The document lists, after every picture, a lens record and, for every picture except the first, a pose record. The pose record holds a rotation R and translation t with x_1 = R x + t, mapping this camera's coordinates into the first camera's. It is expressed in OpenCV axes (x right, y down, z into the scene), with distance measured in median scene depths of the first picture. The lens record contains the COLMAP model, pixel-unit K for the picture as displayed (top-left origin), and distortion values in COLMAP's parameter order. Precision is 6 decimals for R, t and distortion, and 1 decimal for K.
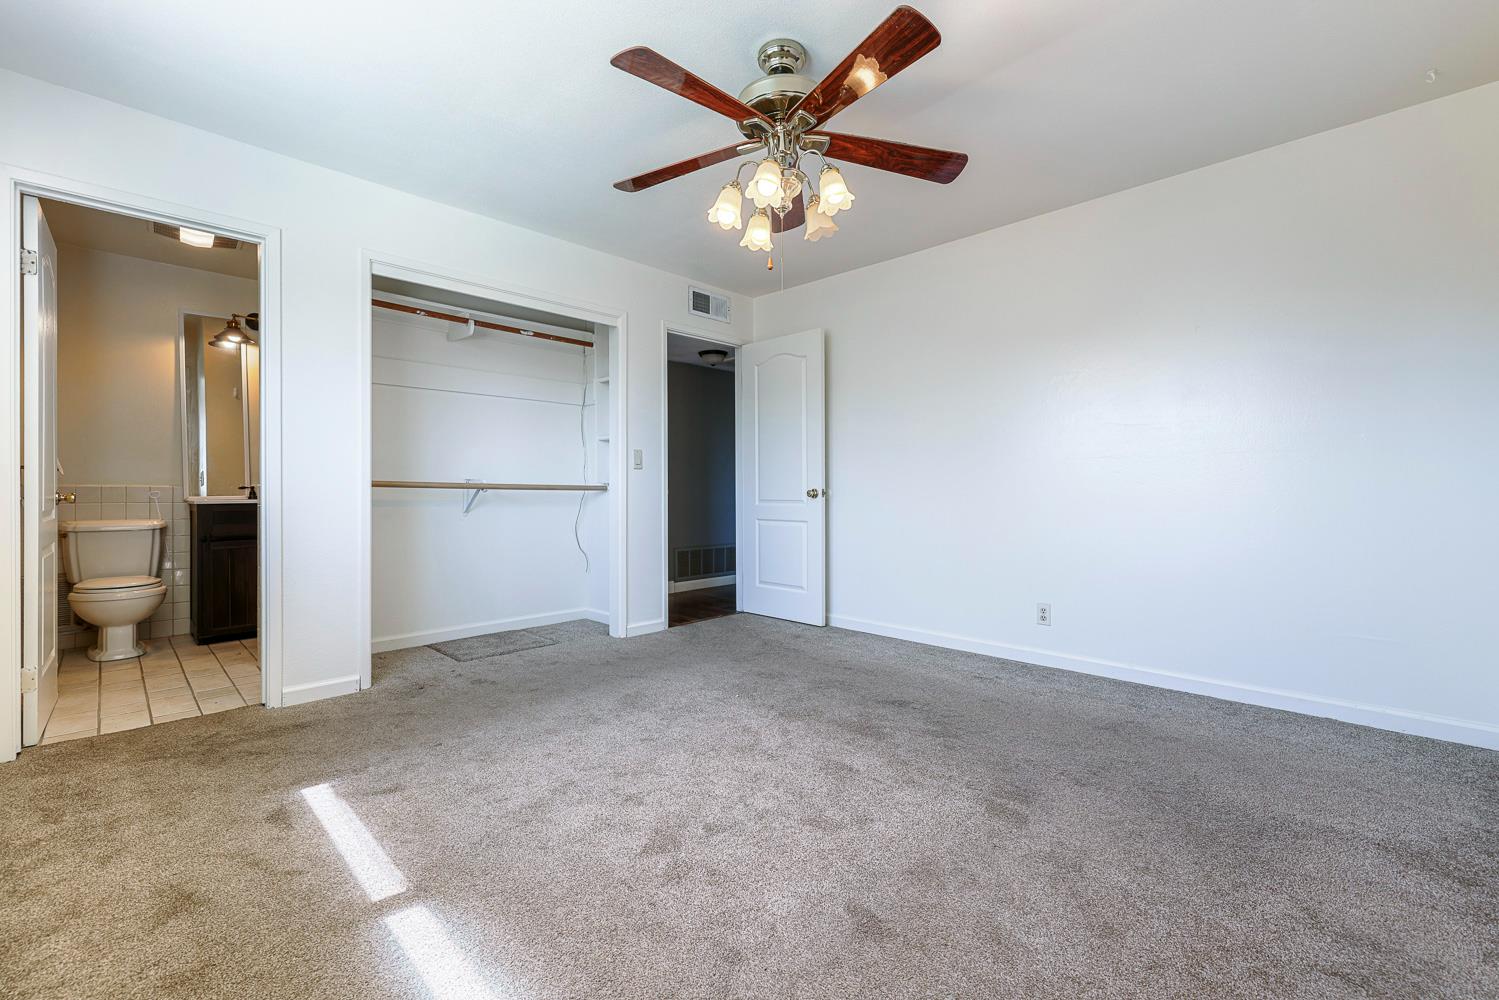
lens RADIAL K [[632.4, 0, 750.7], [0, 632.4, 492.9], [0, 0, 1]] dist [0.000177, 0.000094]
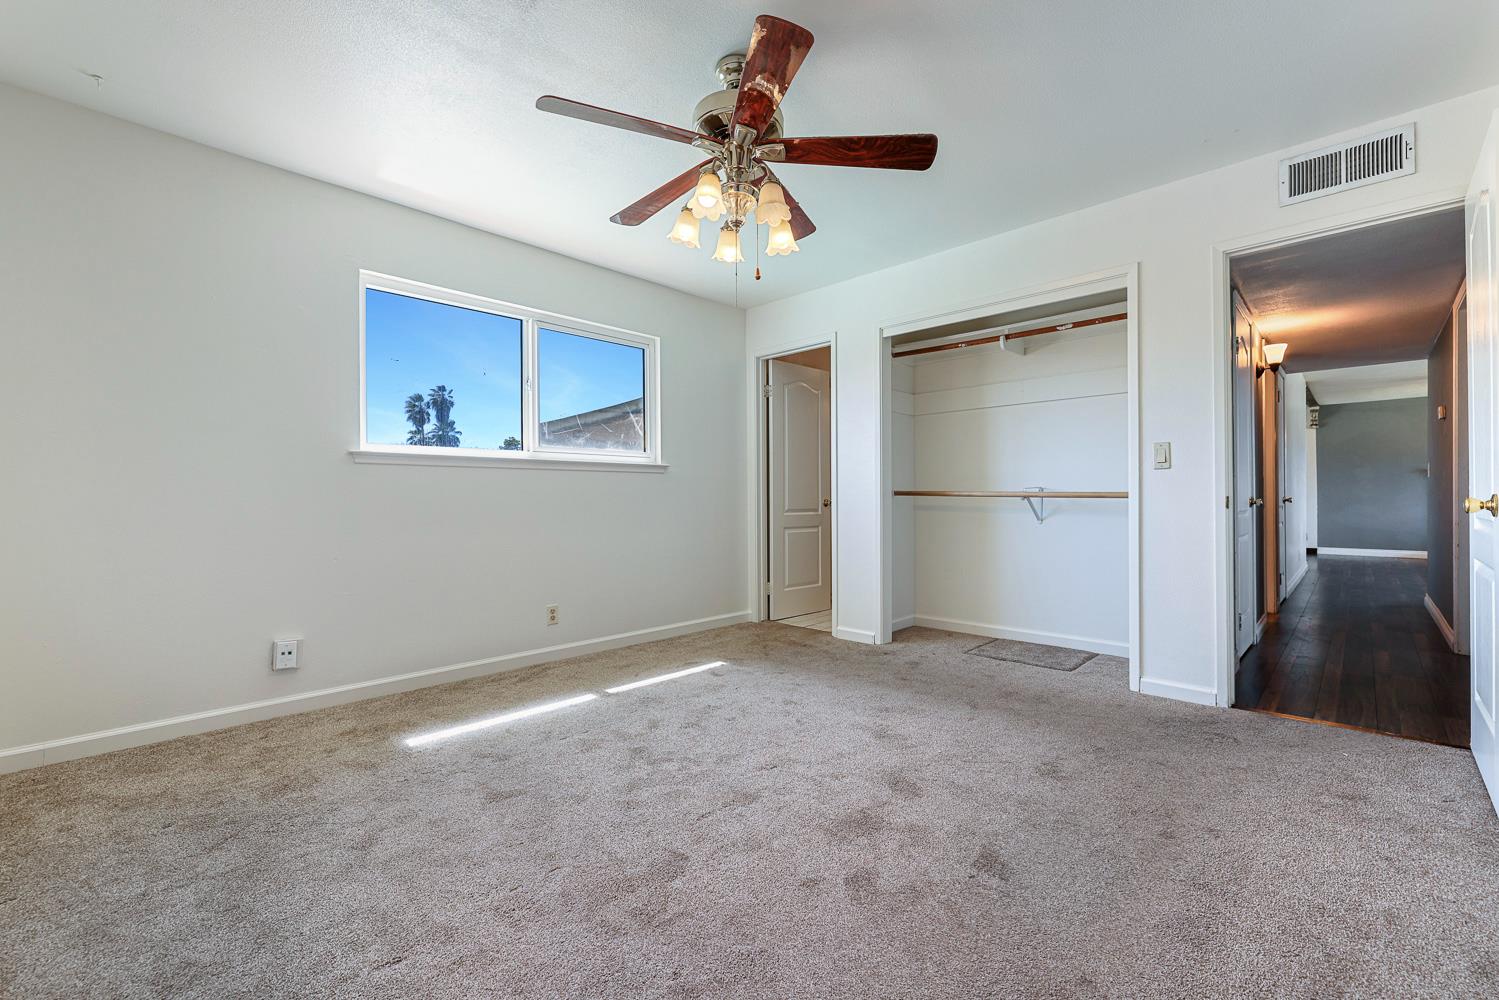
lens RADIAL K [[632.4, 0, 750.6], [0, 632.4, 499.9], [0, 0, 1]] dist [0.000177, 0.000094]
pose [[0.002347, -0.000508, -0.999997, 0.730241], [-0.003242, 0.999995, -0.000516, 0.000777], [0.999992, 0.003243, 0.002345, 0.701101]]
